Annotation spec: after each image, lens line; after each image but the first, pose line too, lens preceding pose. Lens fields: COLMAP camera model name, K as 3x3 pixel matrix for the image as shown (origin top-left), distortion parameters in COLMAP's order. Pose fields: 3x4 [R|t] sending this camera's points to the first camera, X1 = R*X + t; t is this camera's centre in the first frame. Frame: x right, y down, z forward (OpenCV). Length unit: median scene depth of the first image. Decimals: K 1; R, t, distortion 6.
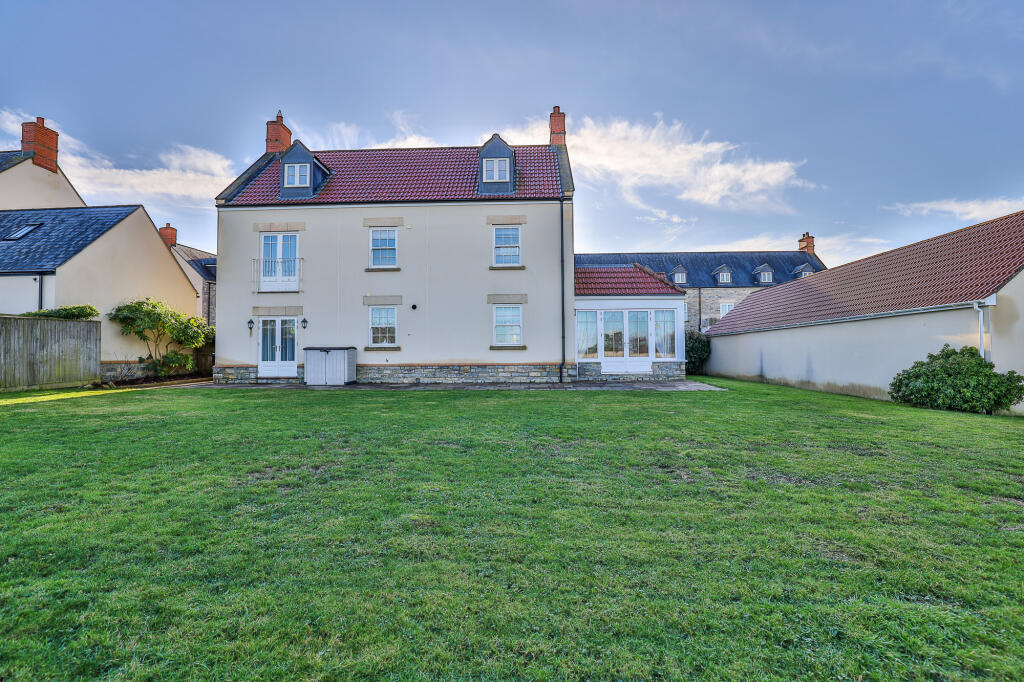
lens RADIAL K [[502.1, 0, 512.0], [0, 502.1, 341.0], [0, 0, 1]] dist [-0.027840, -0.000425]
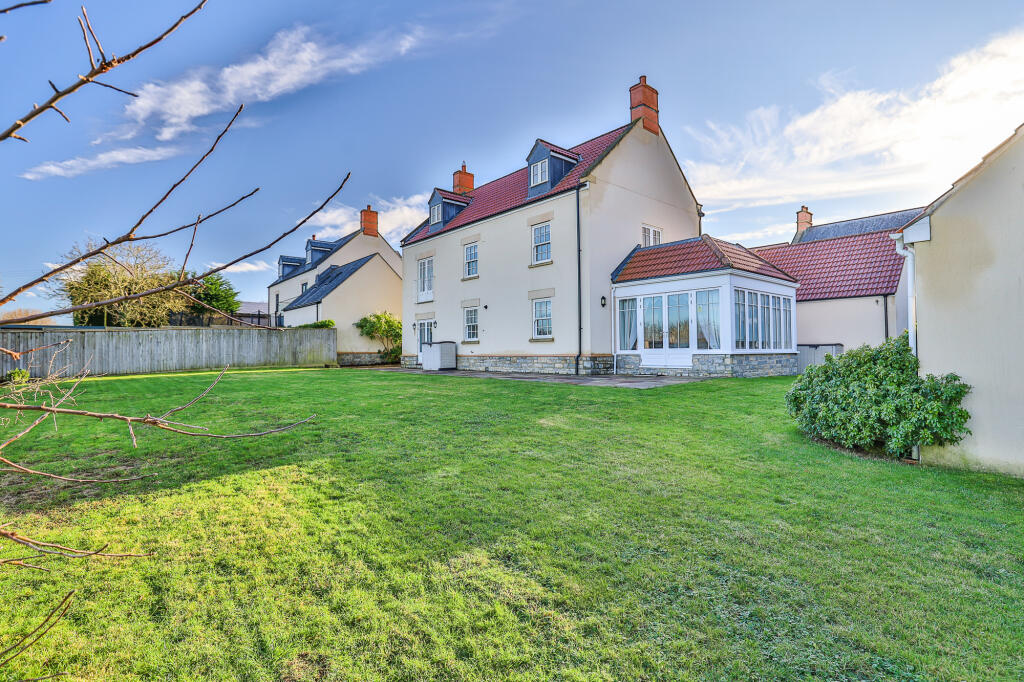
lens RADIAL K [[502.1, 0, 512.0], [0, 502.1, 341.0], [0, 0, 1]] dist [-0.027840, -0.000425]
pose [[0.680194, -0.014149, -0.732895, 0.722108], [0.022926, 0.999735, 0.001978, 0.011849], [0.732673, -0.018148, 0.680338, 0.233562]]
